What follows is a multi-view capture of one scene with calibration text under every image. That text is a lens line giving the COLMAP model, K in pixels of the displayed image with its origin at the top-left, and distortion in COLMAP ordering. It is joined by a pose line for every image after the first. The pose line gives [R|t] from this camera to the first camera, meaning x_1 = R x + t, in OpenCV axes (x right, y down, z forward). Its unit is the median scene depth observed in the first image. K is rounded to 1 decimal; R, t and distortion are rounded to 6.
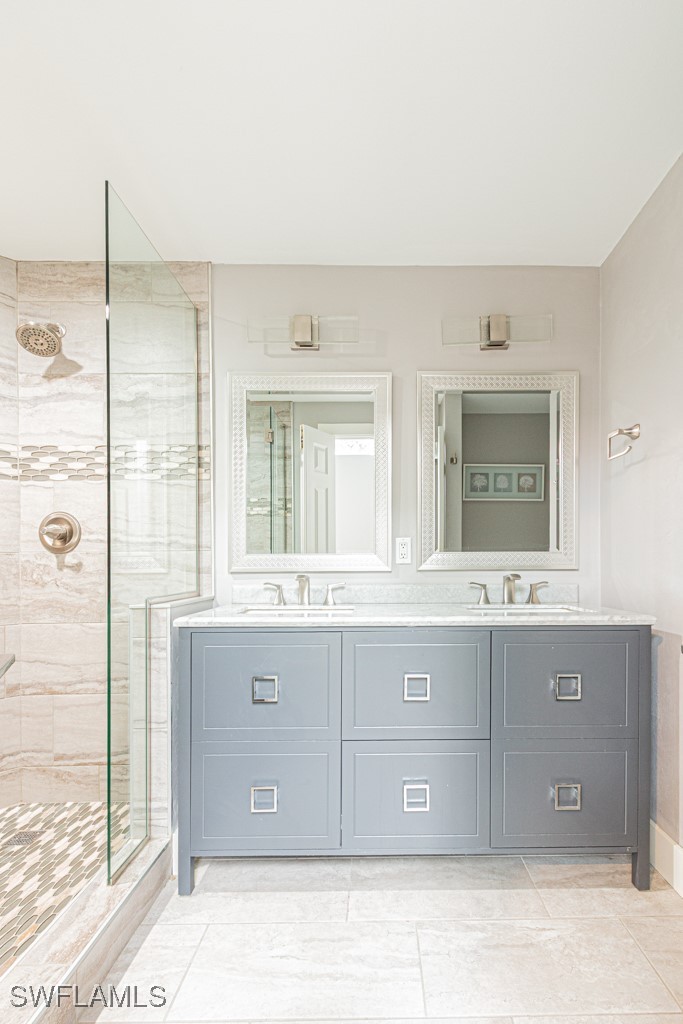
lens RADIAL K [[465.8, 0, 438.0], [0, 465.8, 604.8], [0, 0, 1]] dist [0.002953, -0.001744]
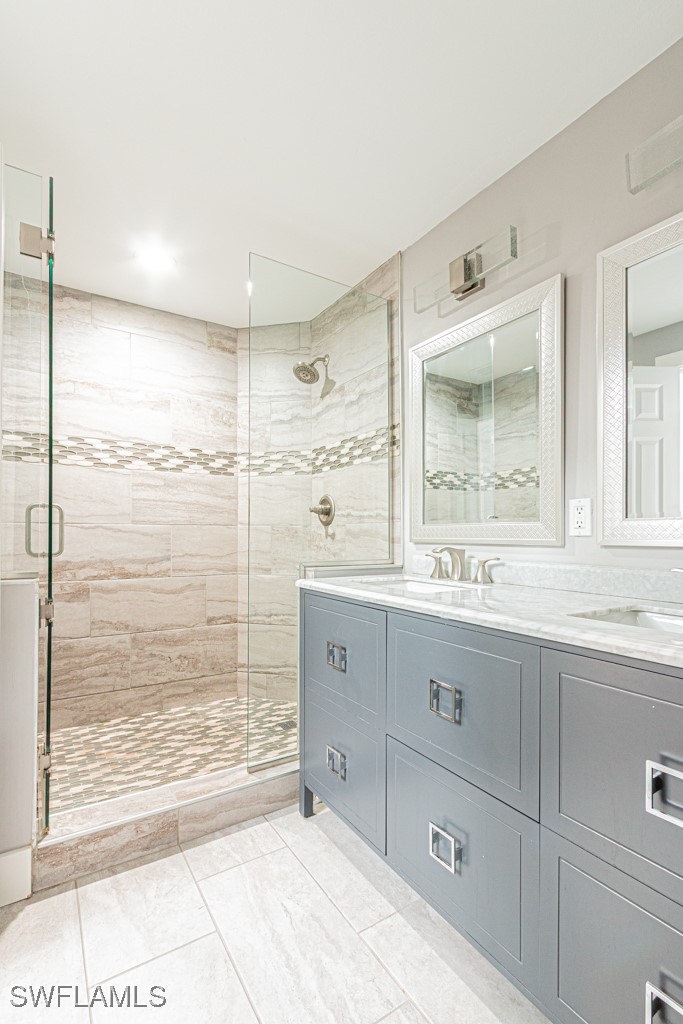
lens RADIAL K [[465.8, 0, 284.3], [0, 465.8, 560.9], [0, 0, 1]] dist [0.002953, -0.001744]
pose [[0.482850, 0.055820, -0.873922, 0.327171], [-0.077902, 0.996748, 0.020623, -0.029684], [0.872231, 0.058123, 0.485628, 0.270891]]
